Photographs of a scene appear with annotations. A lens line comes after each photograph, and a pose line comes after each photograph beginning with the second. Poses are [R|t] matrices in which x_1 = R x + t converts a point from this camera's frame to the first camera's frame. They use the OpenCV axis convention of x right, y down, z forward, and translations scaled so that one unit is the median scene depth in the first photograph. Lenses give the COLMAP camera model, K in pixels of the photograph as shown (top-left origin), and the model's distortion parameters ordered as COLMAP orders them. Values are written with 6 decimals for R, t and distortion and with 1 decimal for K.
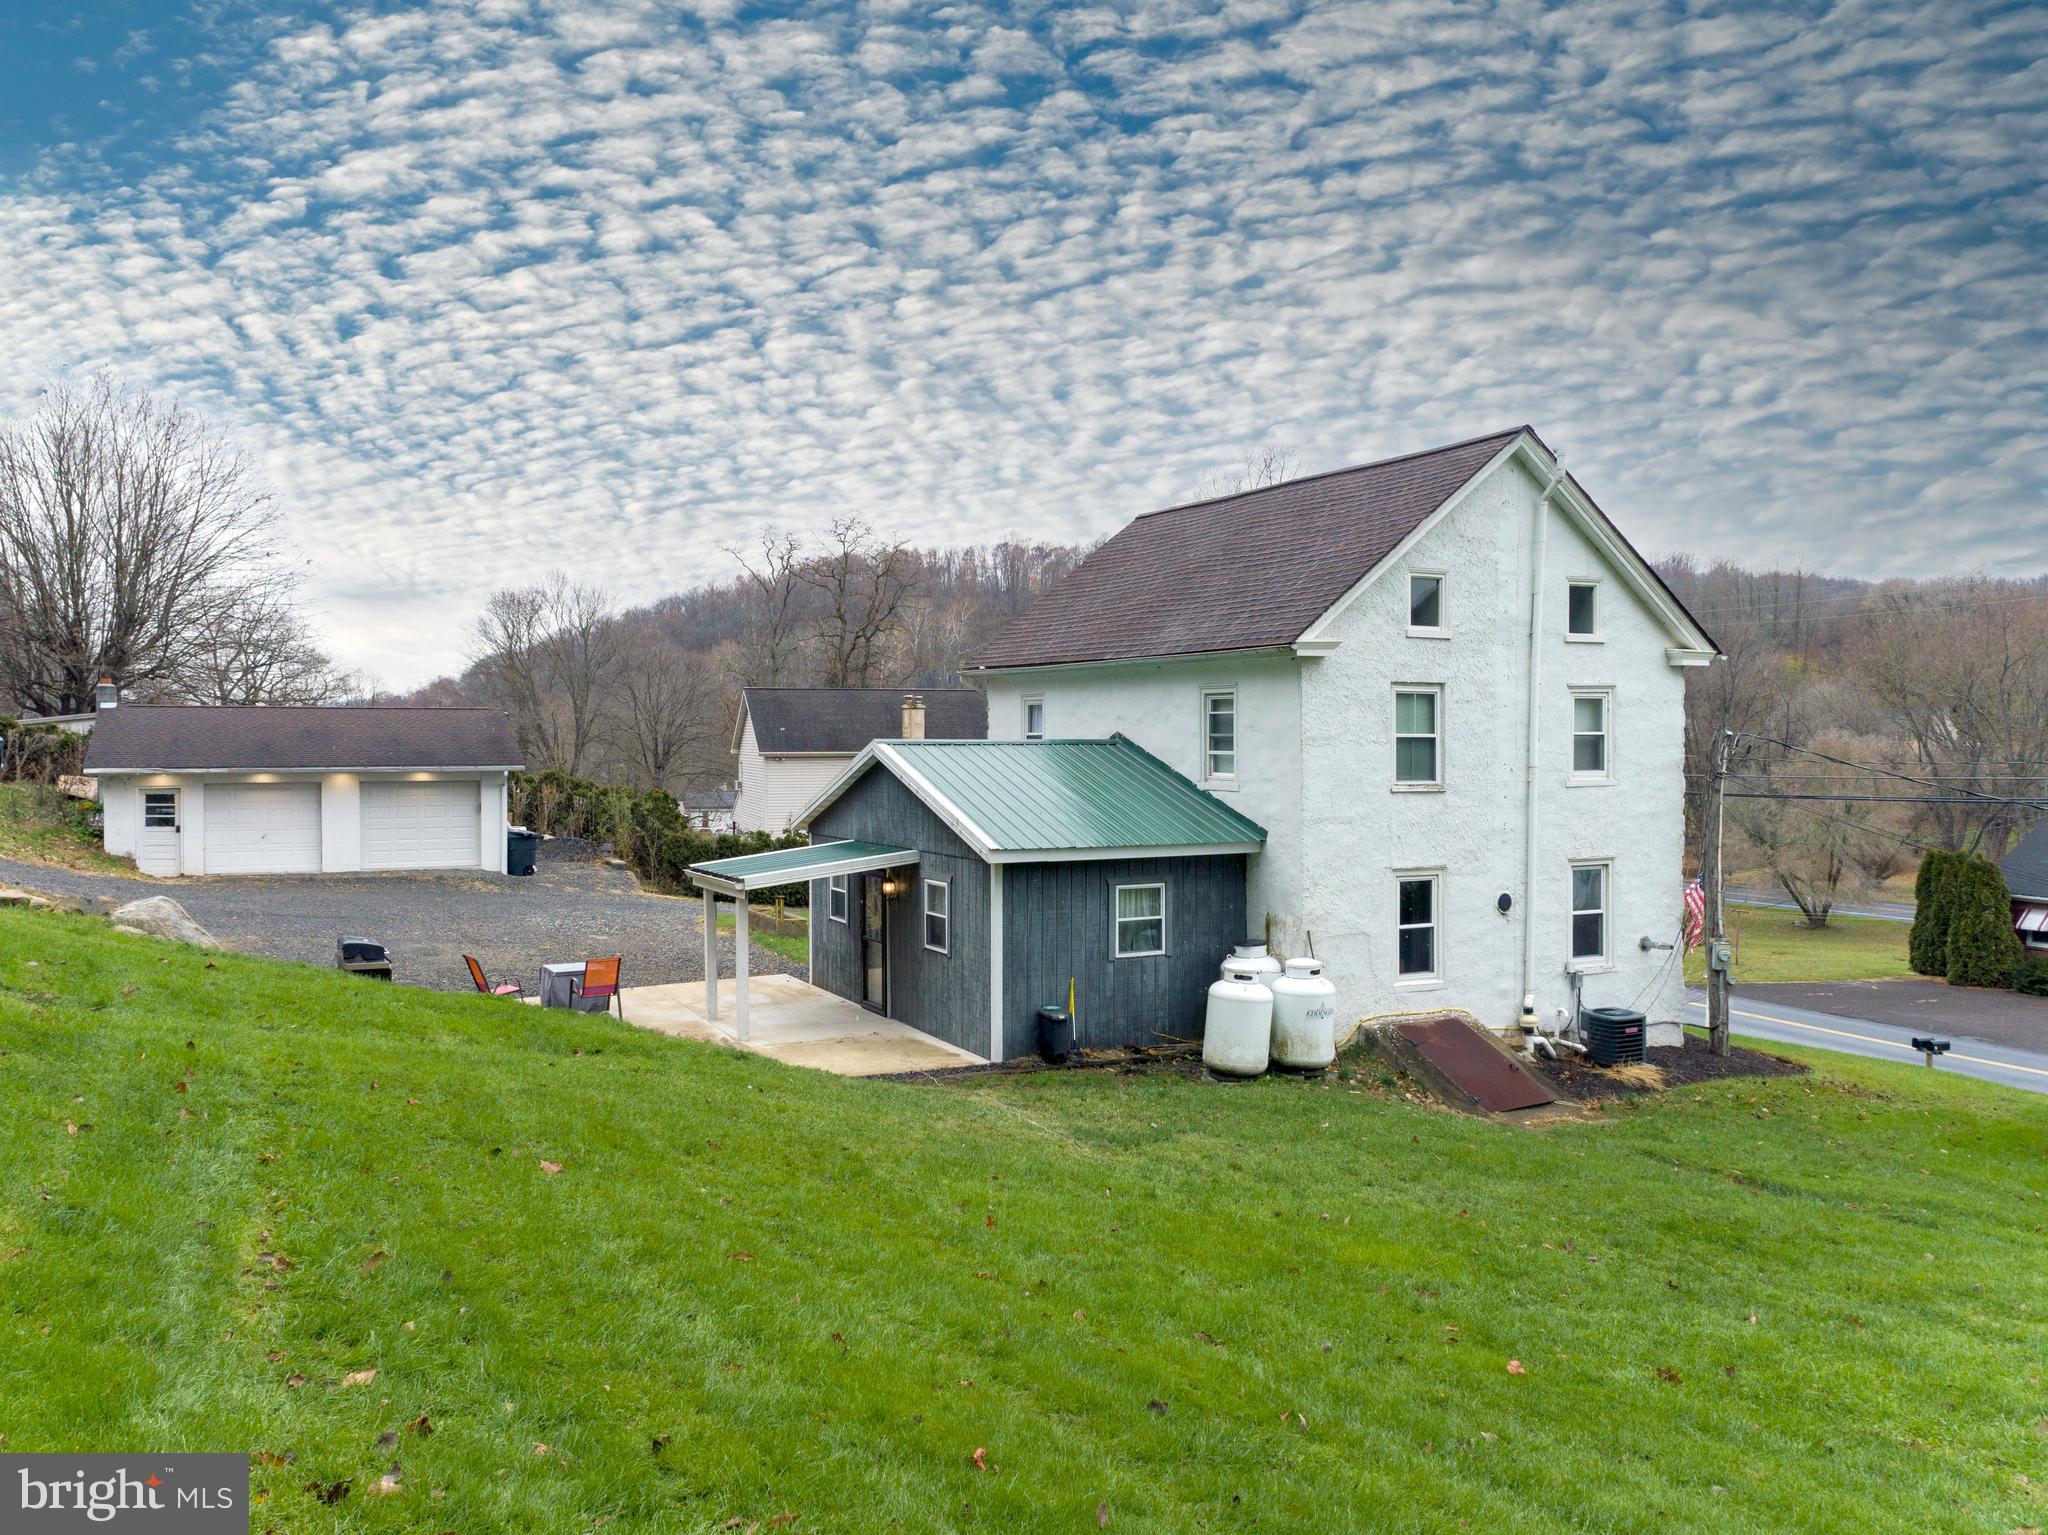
lens RADIAL K [[1546.1, 0, 1023.4], [0, 1546.1, 762.5], [0, 0, 1]] dist [0.021407, 0.014771]
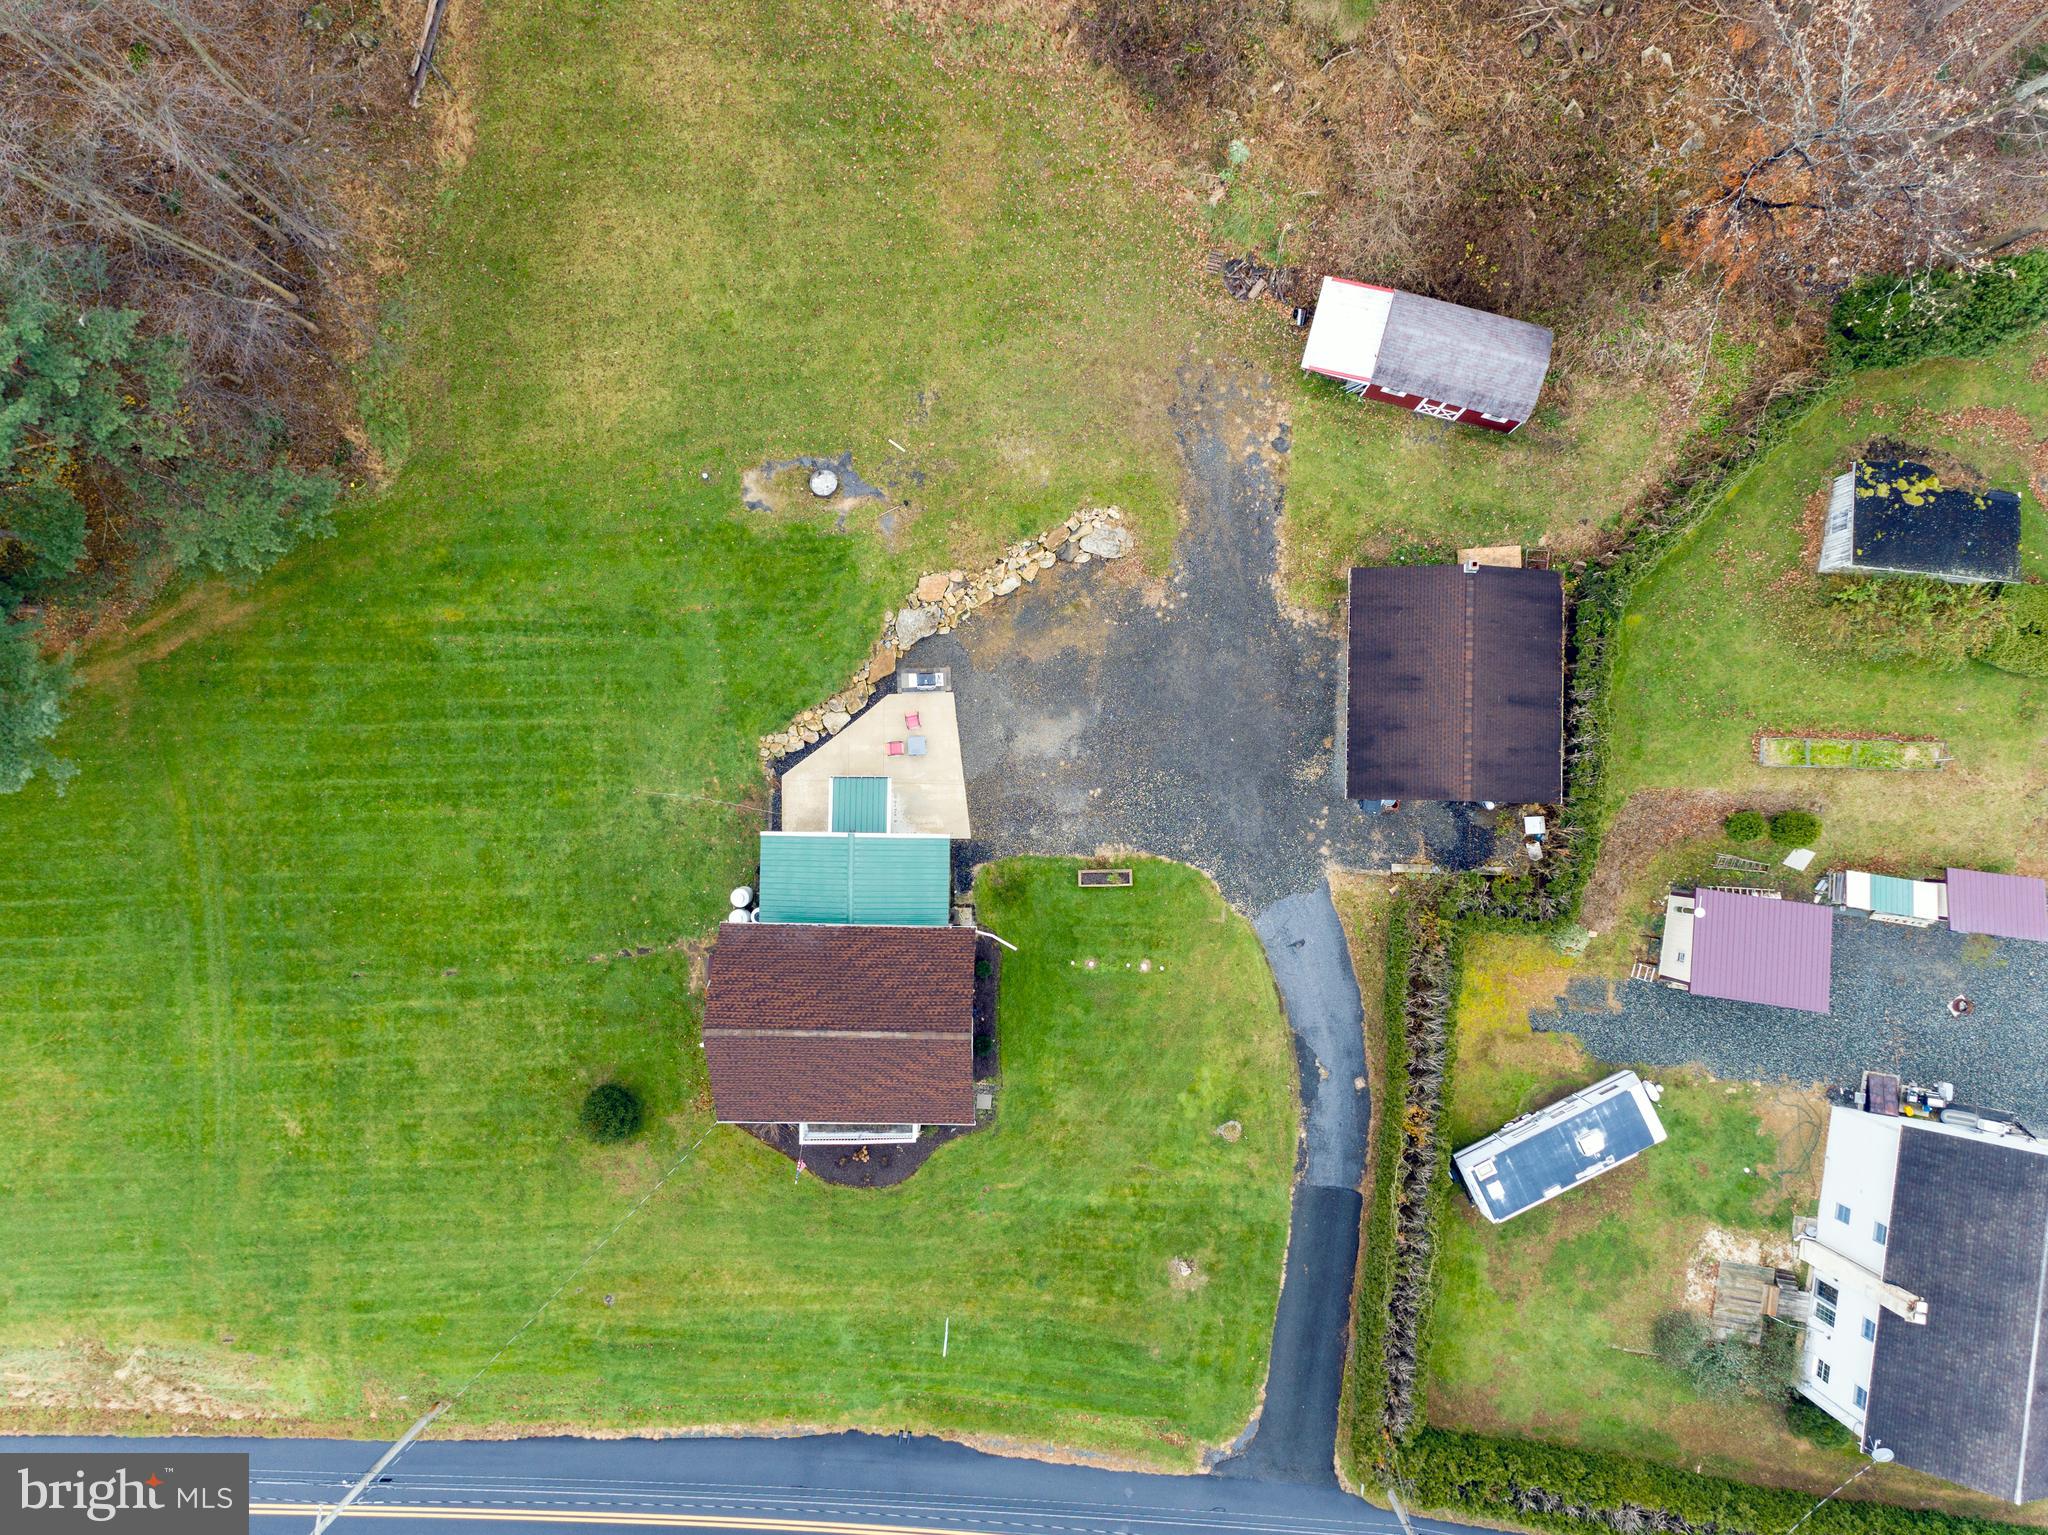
lens RADIAL K [[1546.1, 0, 1024.8], [0, 1546.1, 762.1], [0, 0, 1]] dist [0.021407, 0.014771]
pose [[-0.457601, 0.888636, -0.030461, -0.273252], [-0.012890, 0.027625, 0.999535, -2.861241], [0.889064, 0.457781, -0.001187, 1.224750]]
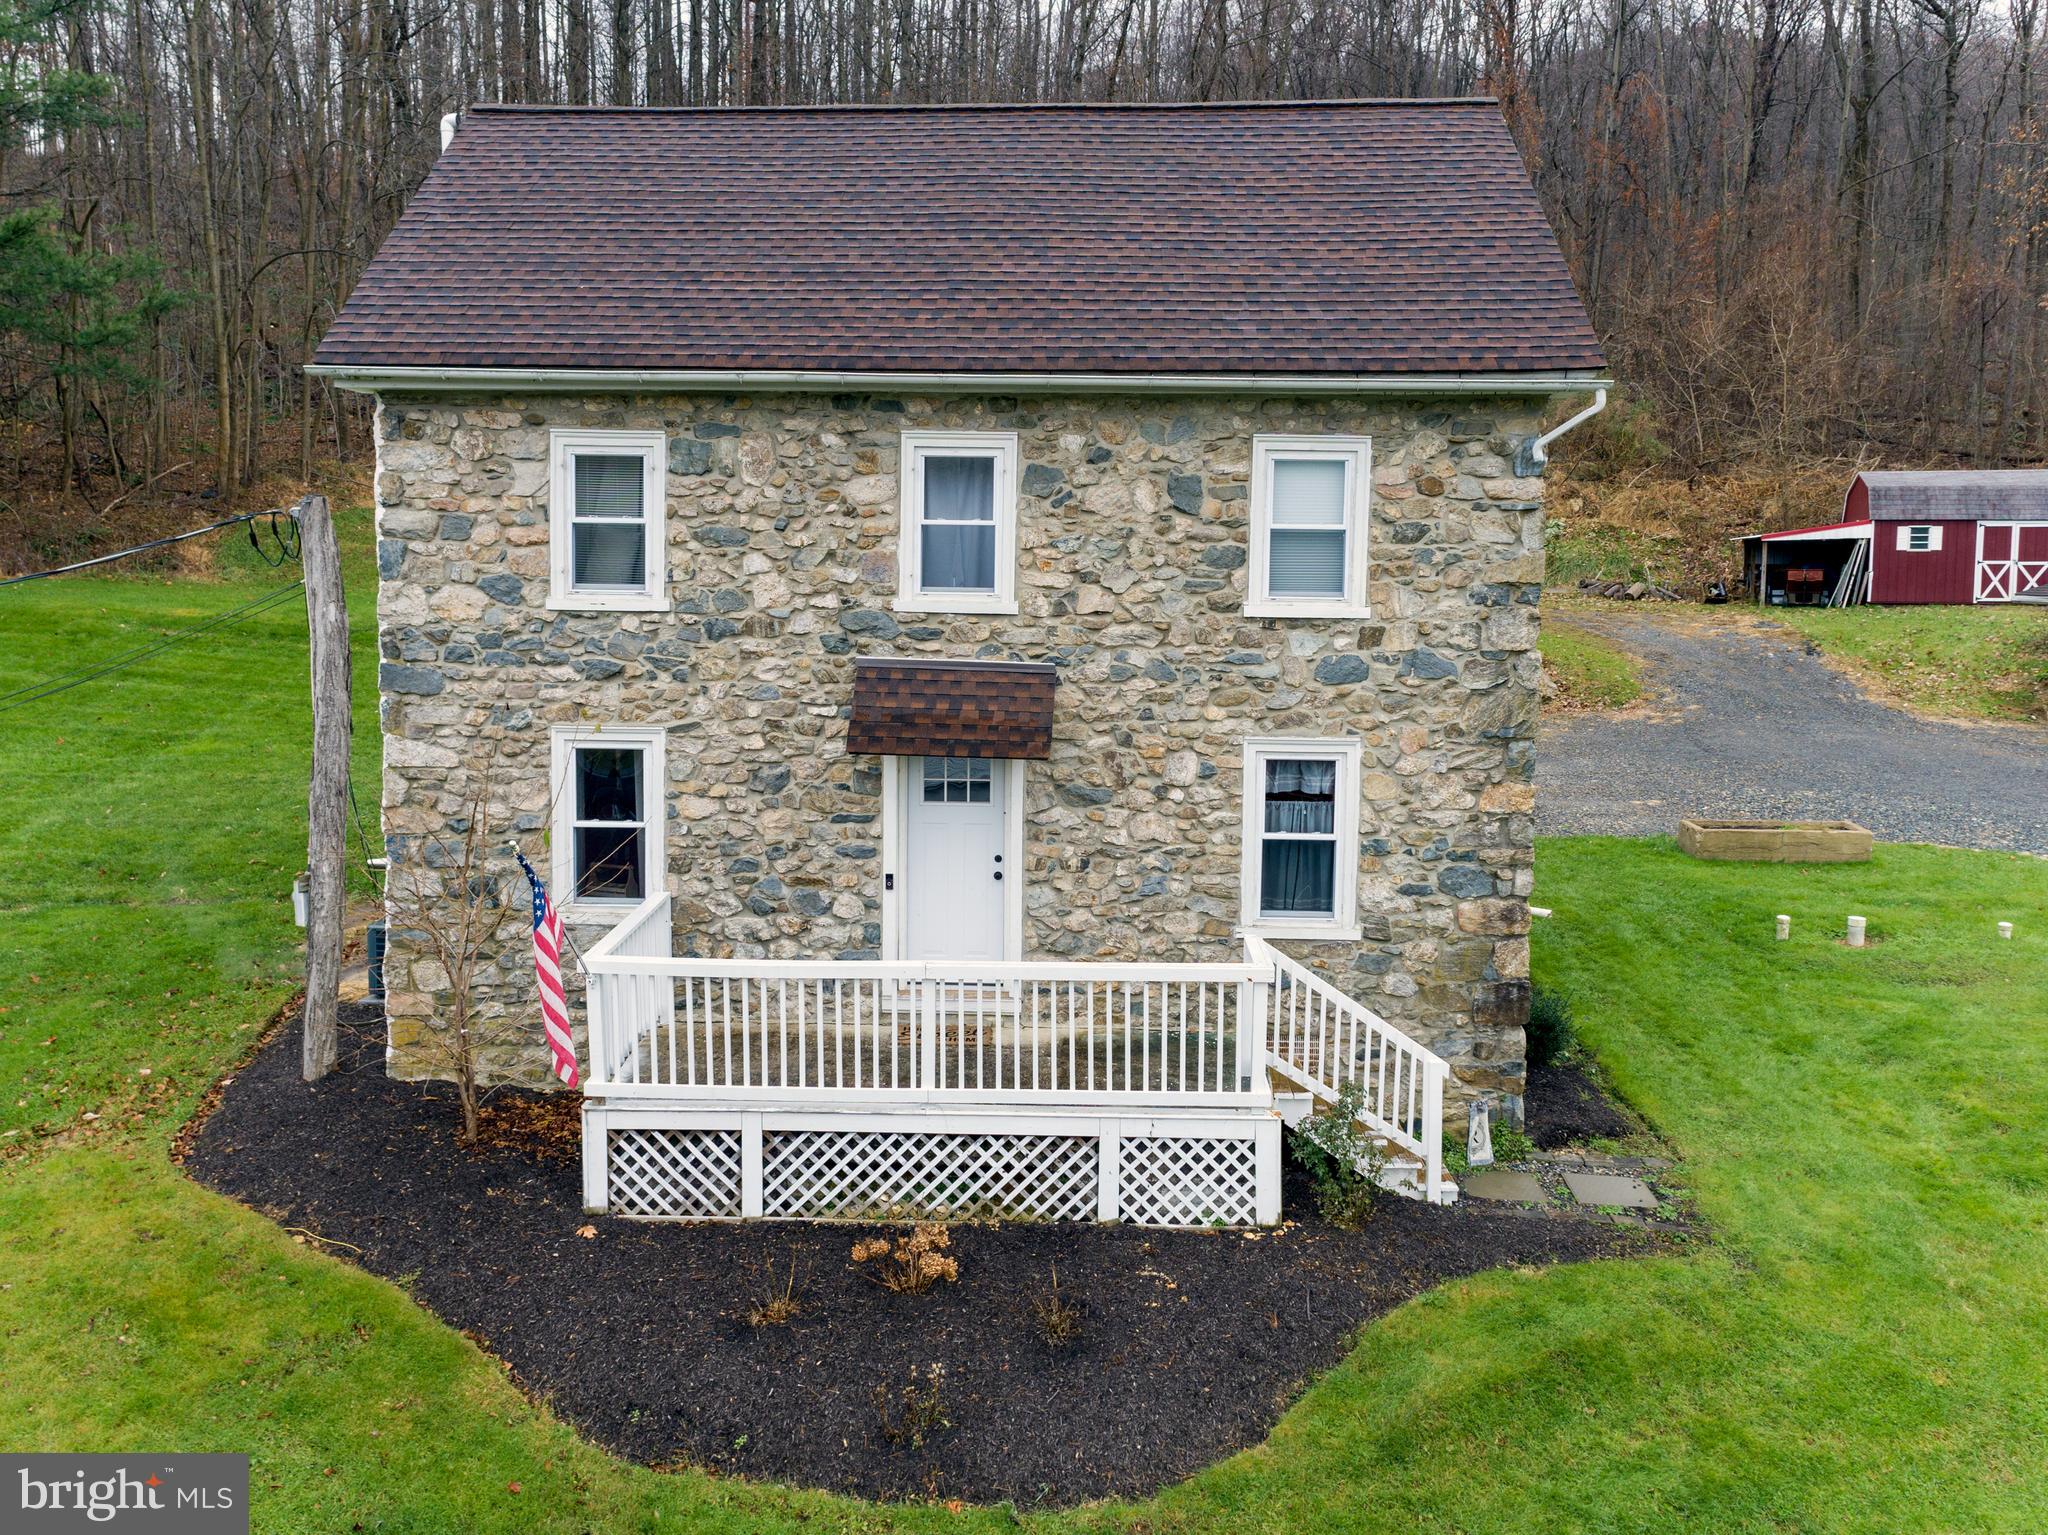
lens RADIAL K [[1675.6, 0, 1029.1], [0, 1675.6, 711.5], [0, 0, 1]] dist [0.021945, 0.014923]
pose [[-0.478508, 0.071667, -0.875154, 0.875146], [-0.027790, 0.994928, 0.096670, -0.013321], [0.877644, 0.070578, -0.474089, 1.546475]]
